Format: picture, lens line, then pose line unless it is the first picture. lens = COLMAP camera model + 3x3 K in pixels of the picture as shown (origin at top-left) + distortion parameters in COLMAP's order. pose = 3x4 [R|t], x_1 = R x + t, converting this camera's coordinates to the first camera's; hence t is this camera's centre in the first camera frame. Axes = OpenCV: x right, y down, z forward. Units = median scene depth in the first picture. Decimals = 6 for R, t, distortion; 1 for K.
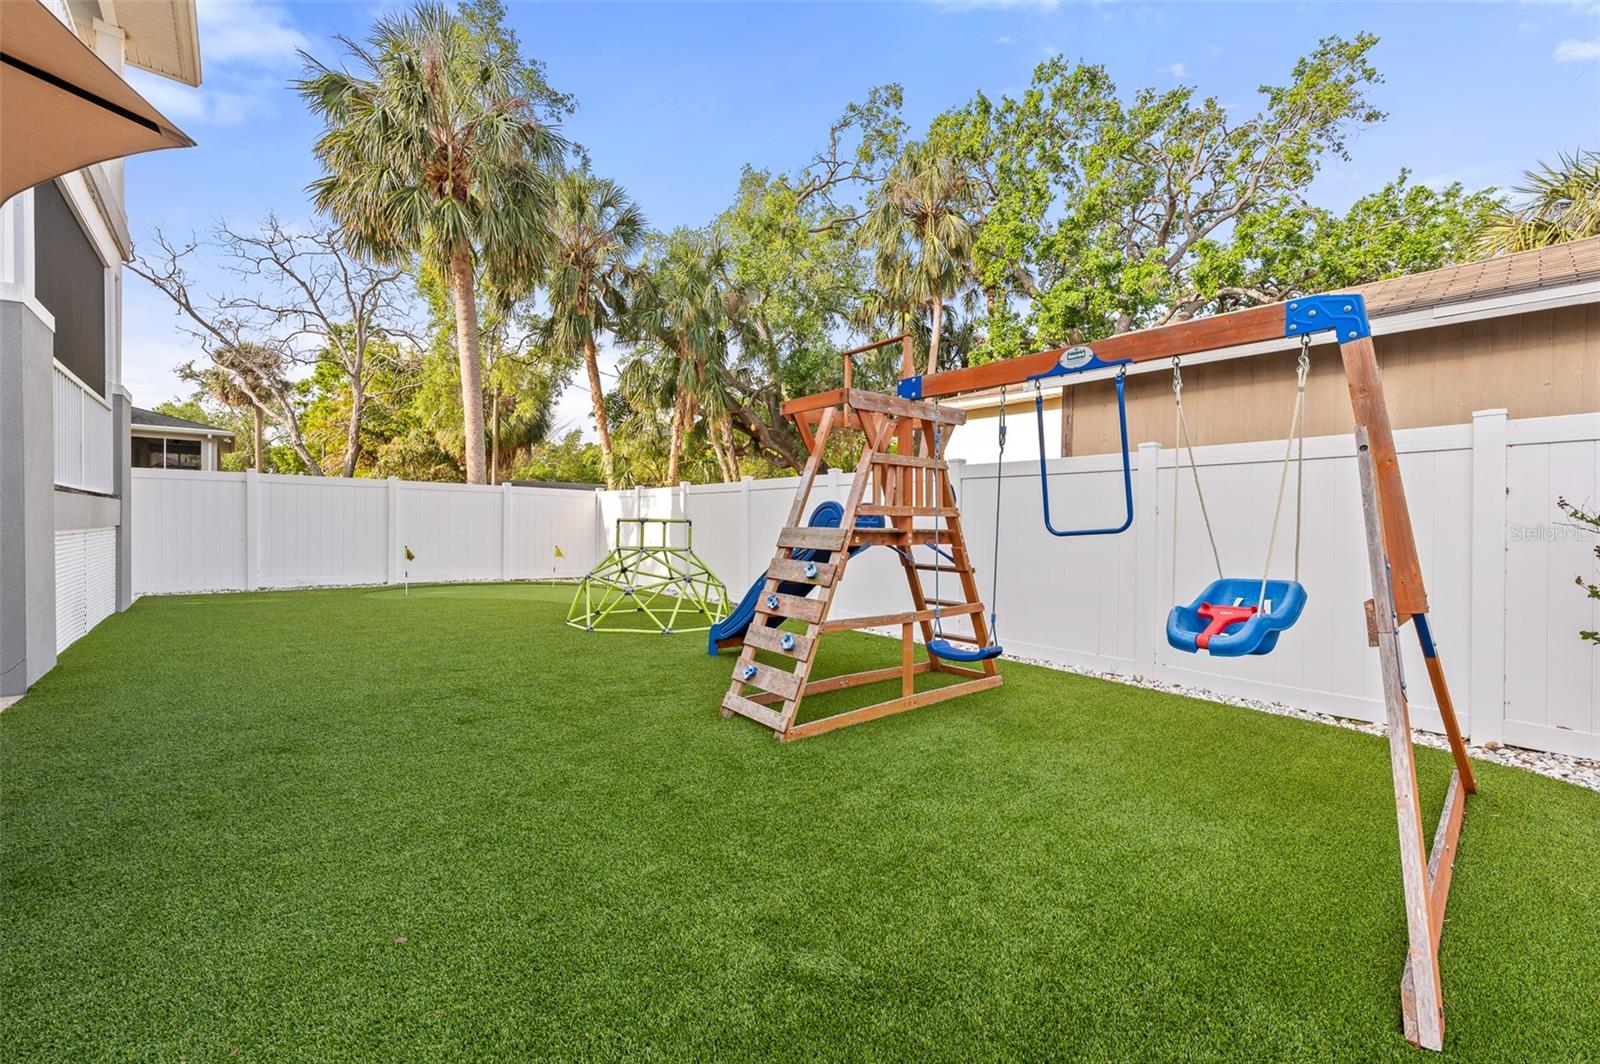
lens RADIAL K [[639.5, 0, 809.7], [0, 639.5, 537.0], [0, 0, 1]] dist [0.000774, -0.000015]
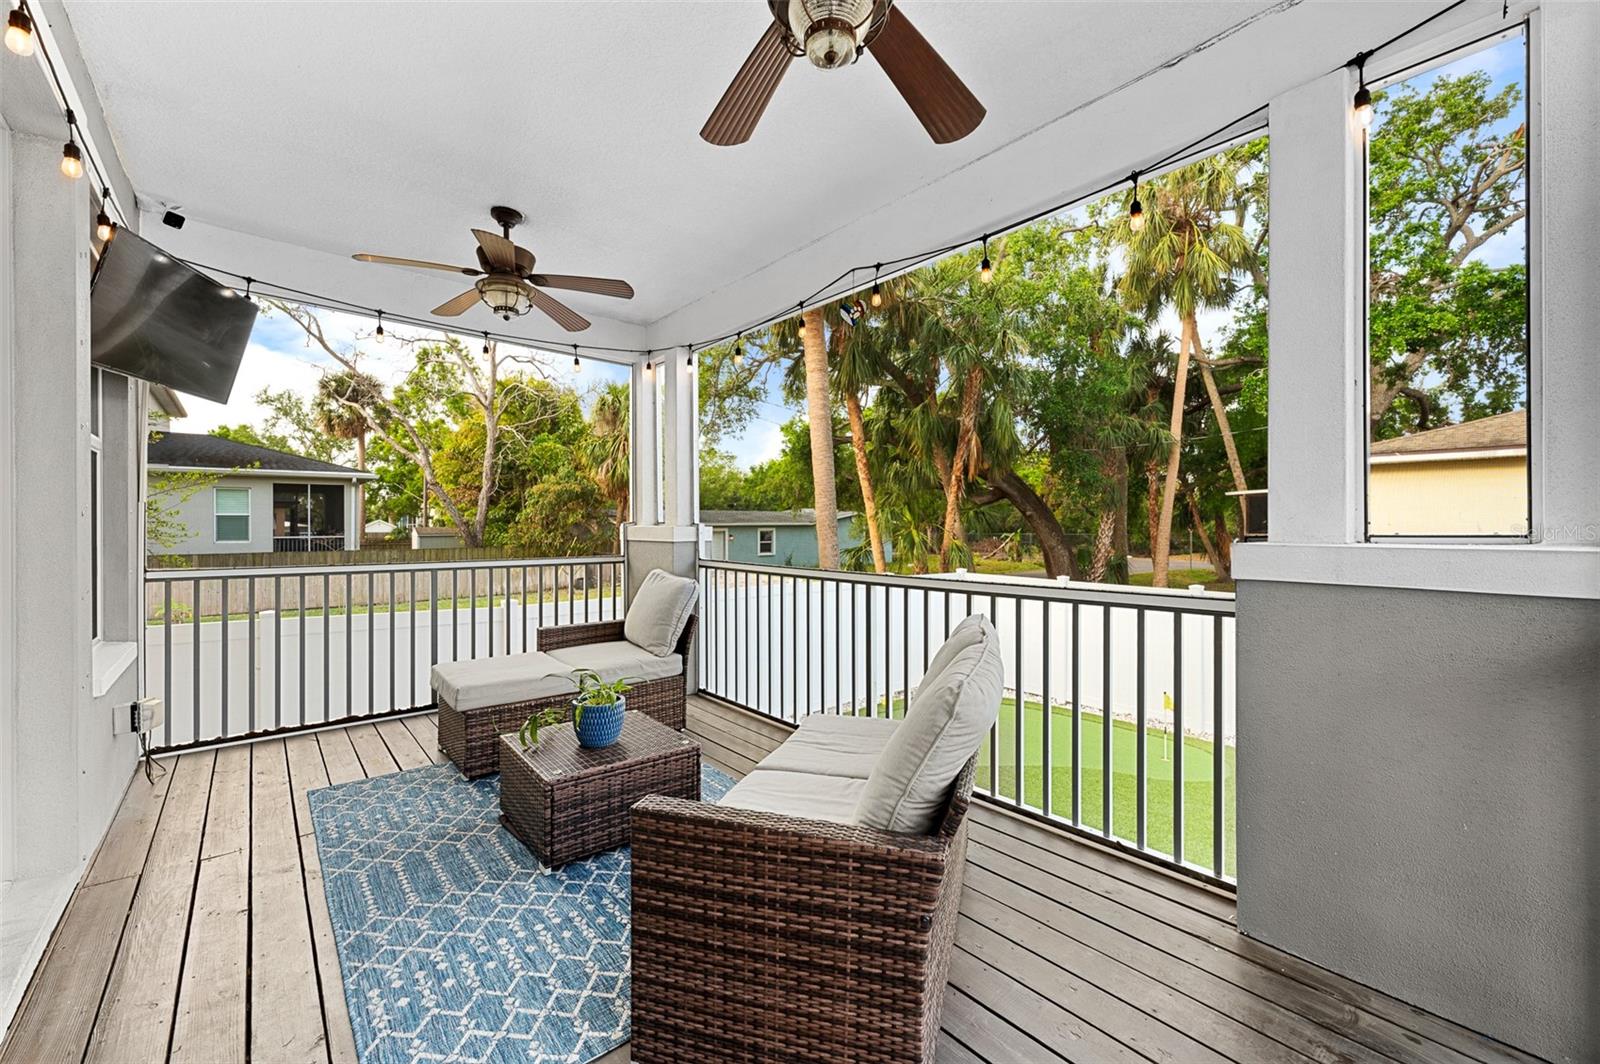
lens RADIAL K [[637.7, 0, 804.9], [0, 637.7, 533.2], [0, 0, 1]] dist [0.000897, 0.000049]
pose [[0.999692, -0.017513, -0.017606, -0.354703], [0.017393, 0.999825, -0.006931, -0.081894], [0.017724, 0.006623, 0.999821, 0.122262]]
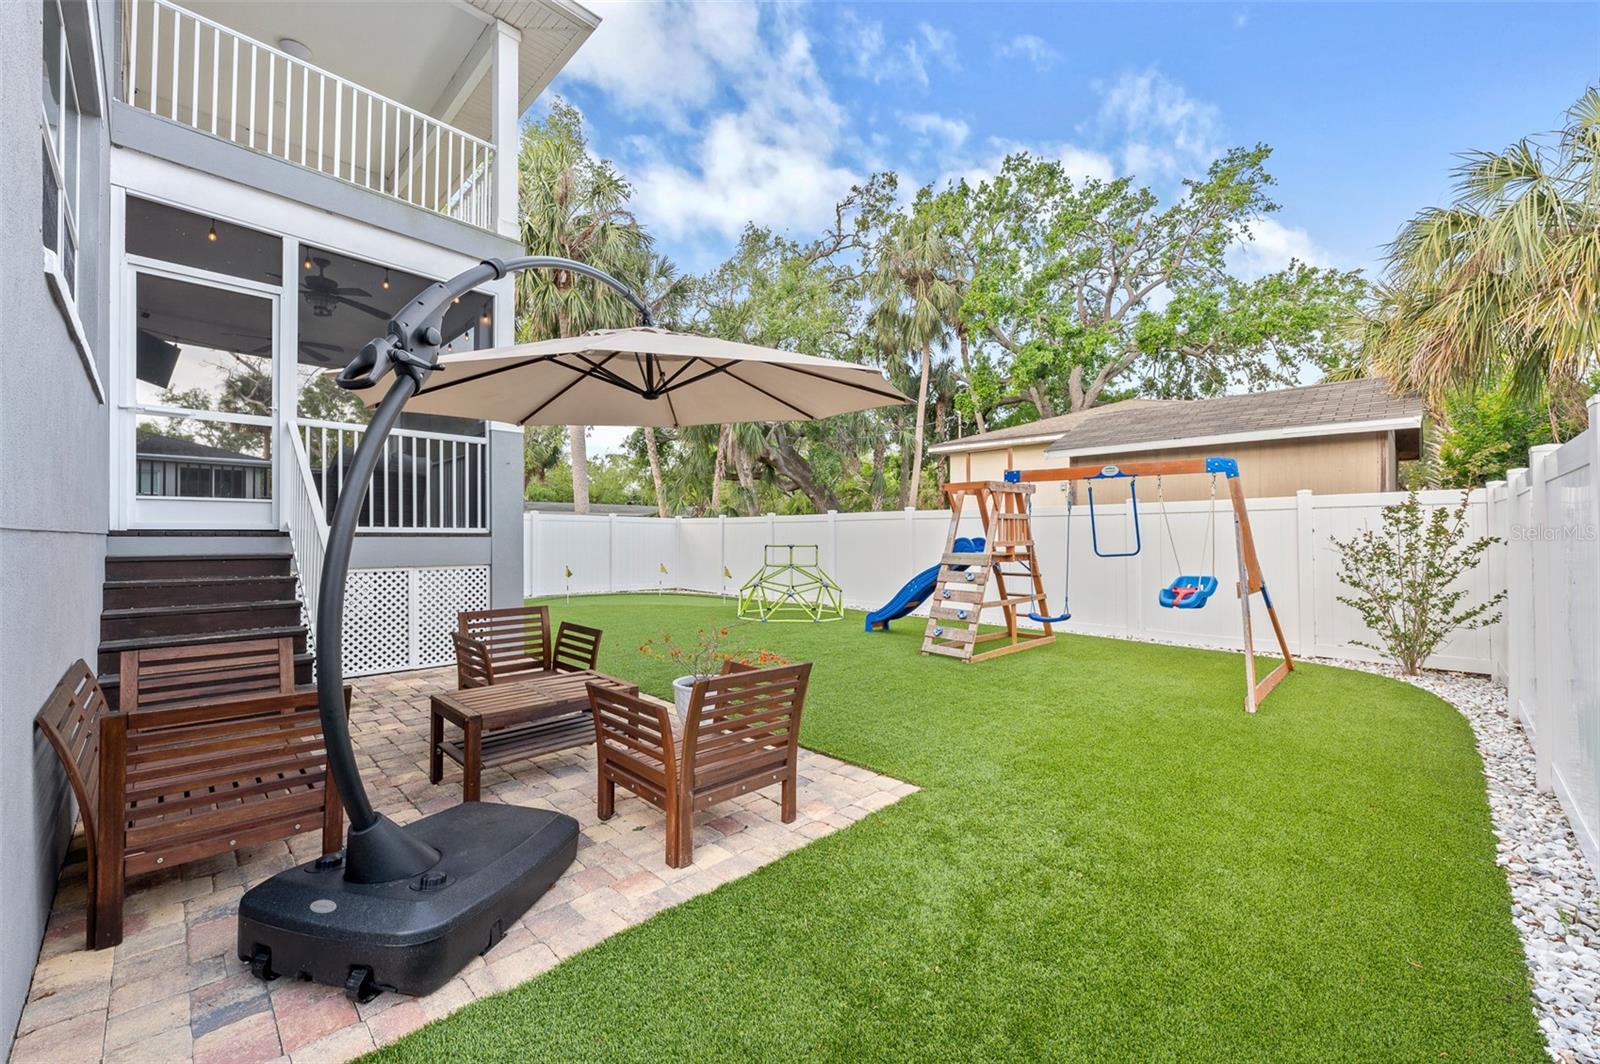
lens RADIAL K [[637.7, 0, 804.9], [0, 637.7, 533.2], [0, 0, 1]] dist [0.000897, 0.000049]
pose [[0.997630, -0.014221, 0.067315, -0.117728], [0.015815, 0.999606, -0.023210, -0.007636], [-0.066959, 0.024220, 0.997462, -0.164037]]
